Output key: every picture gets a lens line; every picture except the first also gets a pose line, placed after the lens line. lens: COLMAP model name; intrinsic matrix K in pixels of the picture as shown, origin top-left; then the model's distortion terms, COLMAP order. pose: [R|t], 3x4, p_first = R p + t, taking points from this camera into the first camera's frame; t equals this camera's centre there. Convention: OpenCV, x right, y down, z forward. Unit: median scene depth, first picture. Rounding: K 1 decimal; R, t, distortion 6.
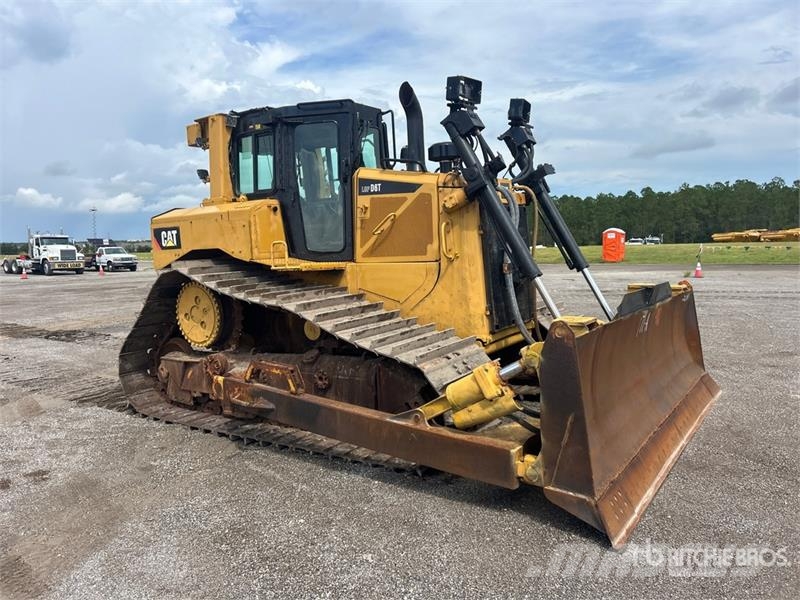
lens RADIAL K [[603.5, 0, 400.5], [0, 603.5, 302.3], [0, 0, 1]] dist [0.051953, -0.055270]
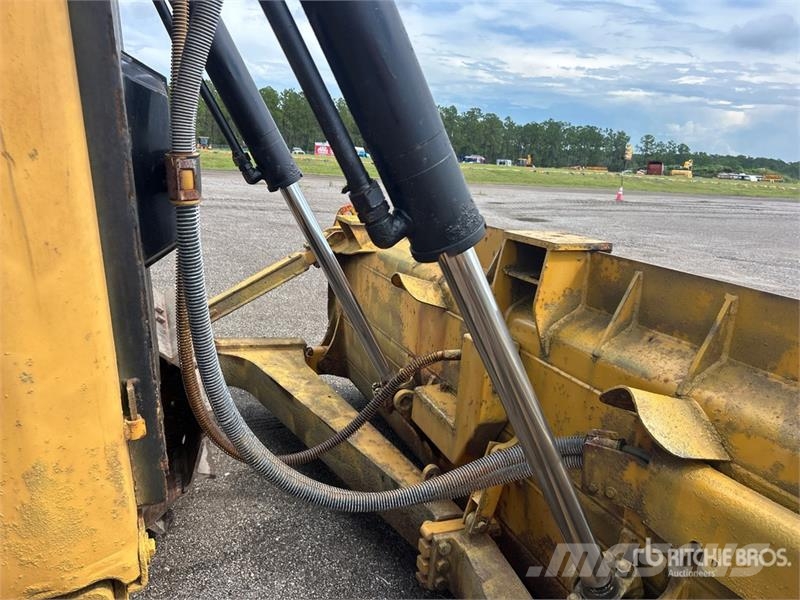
lens RADIAL K [[603.5, 0, 395.6], [0, 603.5, 298.9], [0, 0, 1]] dist [0.051953, -0.055270]
pose [[0.546714, -0.141777, 0.825229, 0.036190], [0.011016, 0.986693, 0.162219, -0.044633], [-0.837247, -0.079597, 0.541001, 0.746596]]
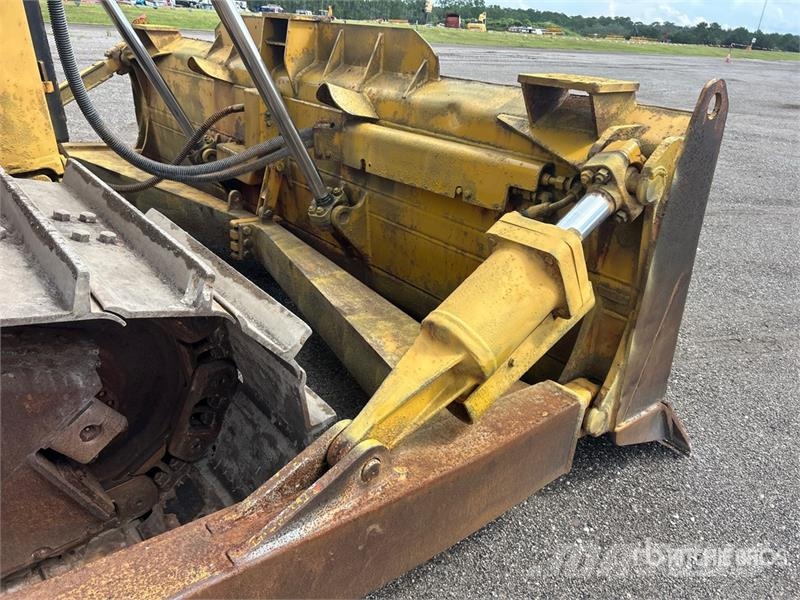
lens RADIAL K [[603.5, 0, 393.4], [0, 603.5, 302.6], [0, 0, 1]] dist [0.051953, -0.055270]
pose [[0.272182, -0.370733, 0.887961, -0.136778], [0.026030, 0.925299, 0.378344, 0.004682], [-0.961894, -0.079865, 0.261500, 0.636258]]
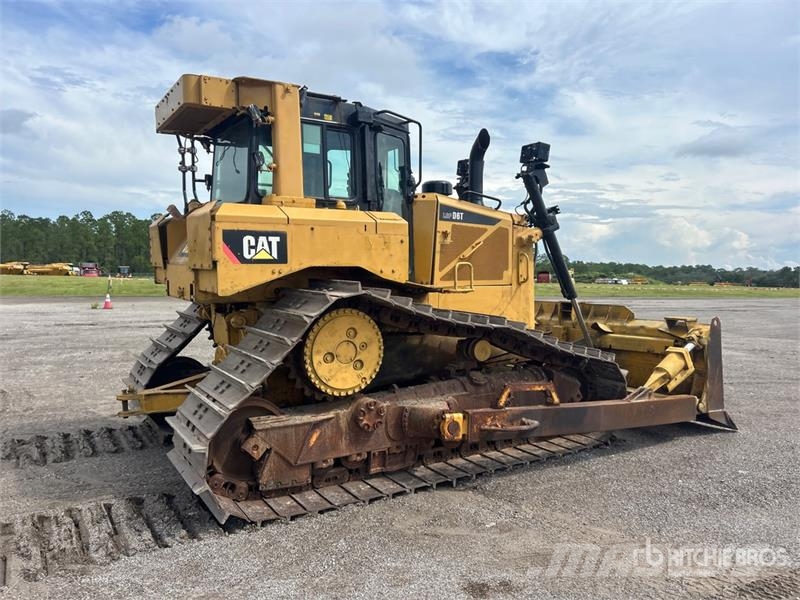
lens RADIAL K [[603.5, 0, 407.1], [0, 603.5, 306.7], [0, 0, 1]] dist [0.051953, -0.055270]
pose [[0.391491, -0.020032, 0.919964, -1.035665], [0.064604, 0.997894, -0.005763, -0.028448], [-0.917911, 0.061689, 0.391961, 0.658022]]
